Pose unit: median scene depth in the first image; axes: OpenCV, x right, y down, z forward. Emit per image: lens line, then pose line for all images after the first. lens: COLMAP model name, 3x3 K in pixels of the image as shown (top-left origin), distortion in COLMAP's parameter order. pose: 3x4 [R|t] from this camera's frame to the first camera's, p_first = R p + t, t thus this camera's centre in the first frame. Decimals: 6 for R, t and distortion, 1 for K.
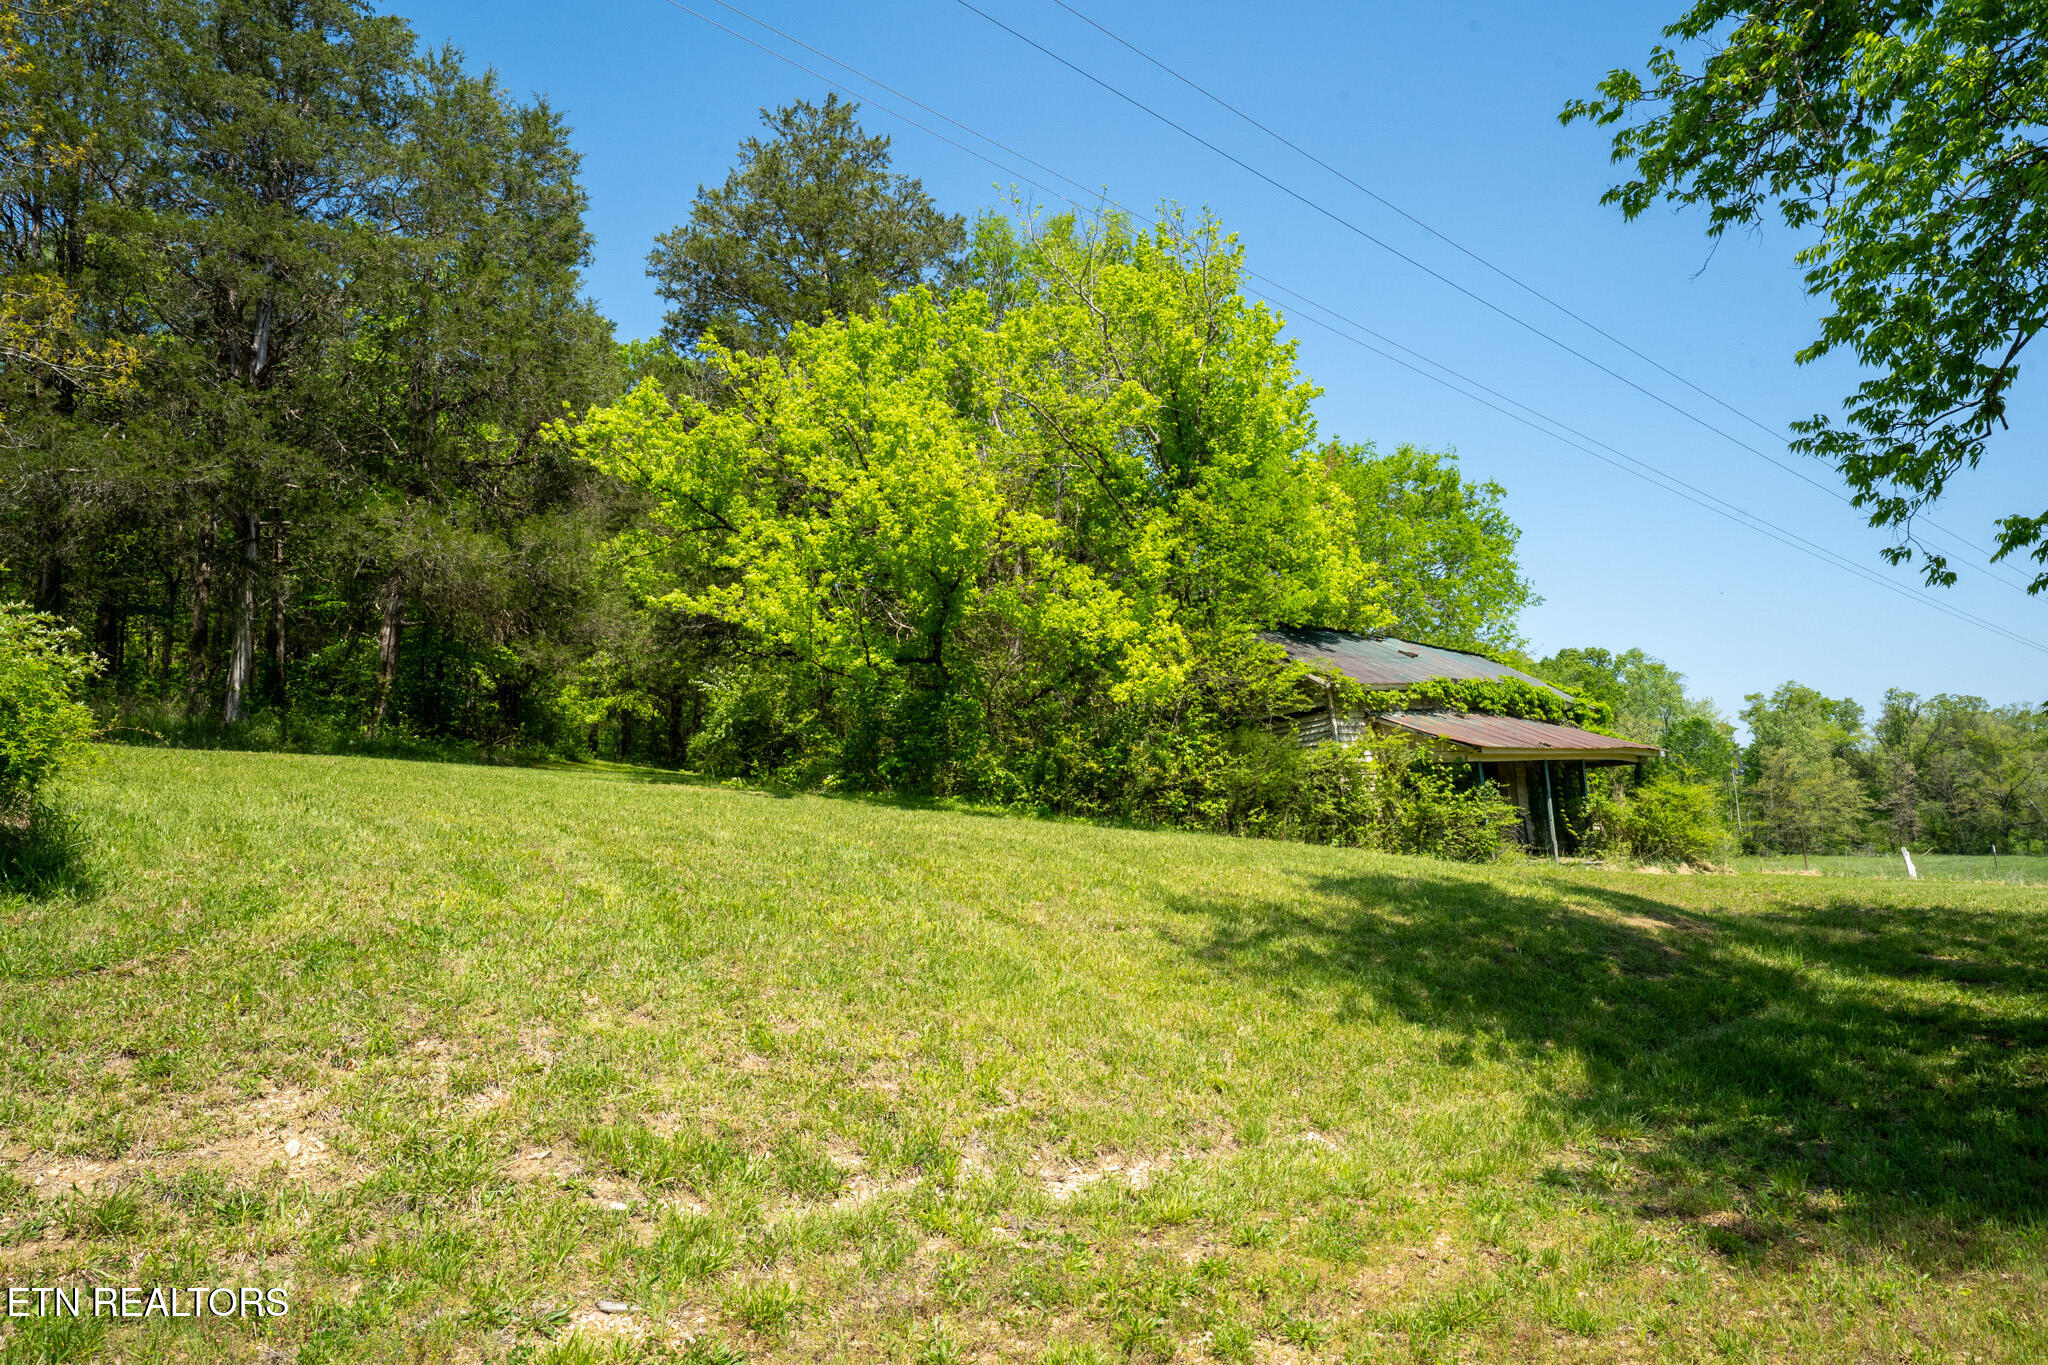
lens RADIAL K [[1297.7, 0, 1024.0], [0, 1297.7, 682.5], [0, 0, 1]] dist [0.030342, -0.000011]
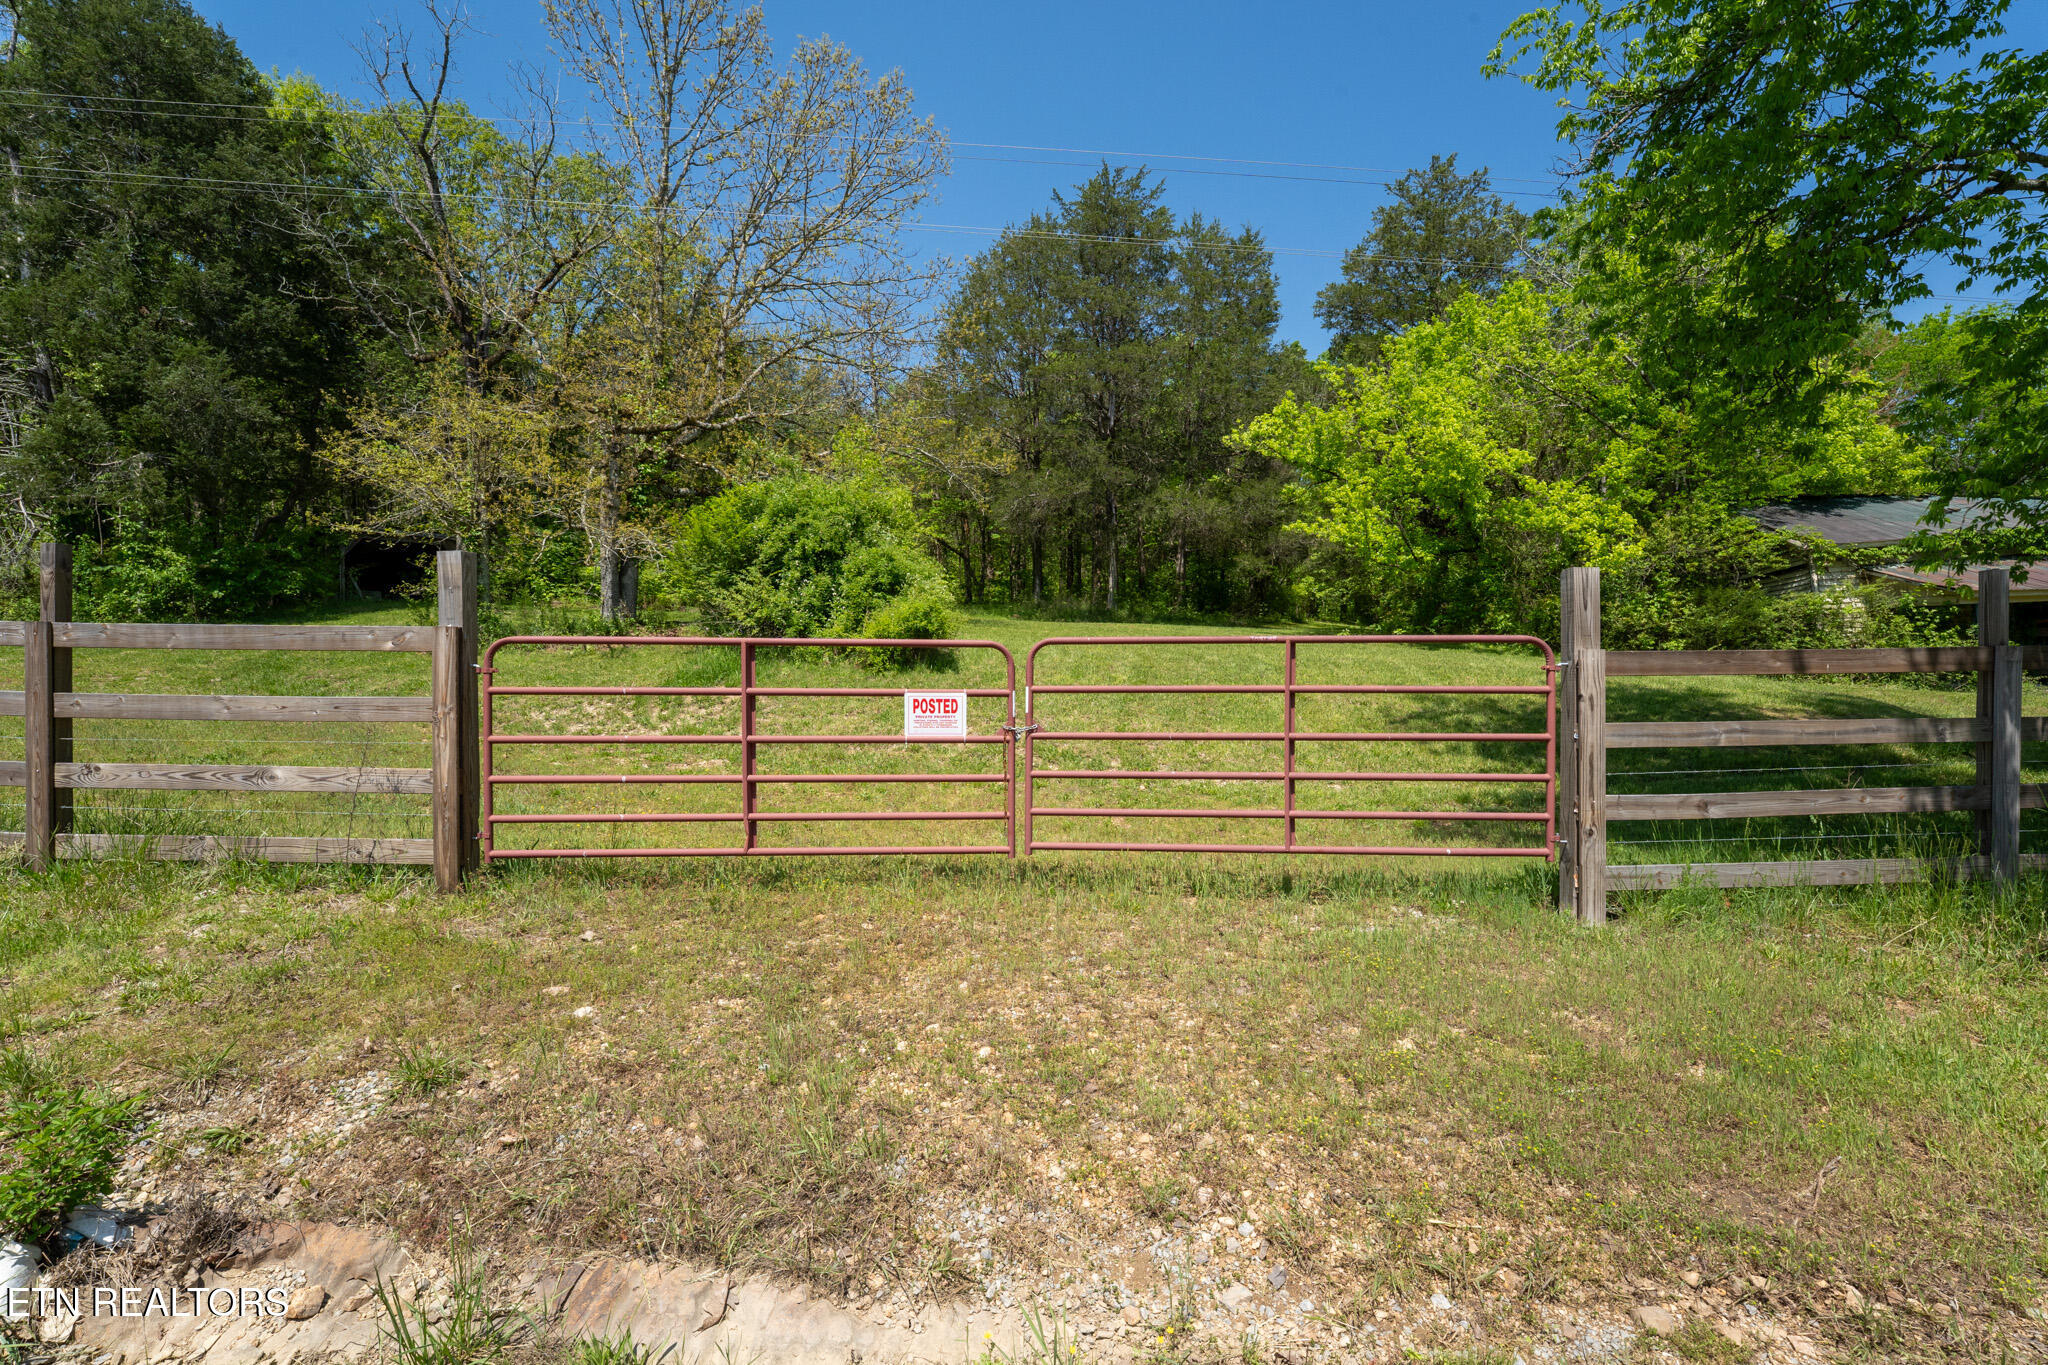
lens RADIAL K [[824.9, 0, 1024.0], [0, 824.9, 682.5], [0, 0, 1]] dist [-0.000276, -0.000043]
pose [[0.770901, 0.018830, -0.636677, 0.131155], [0.065081, 0.992003, 0.108141, -0.002754], [0.633621, -0.124802, 0.763511, -0.076661]]
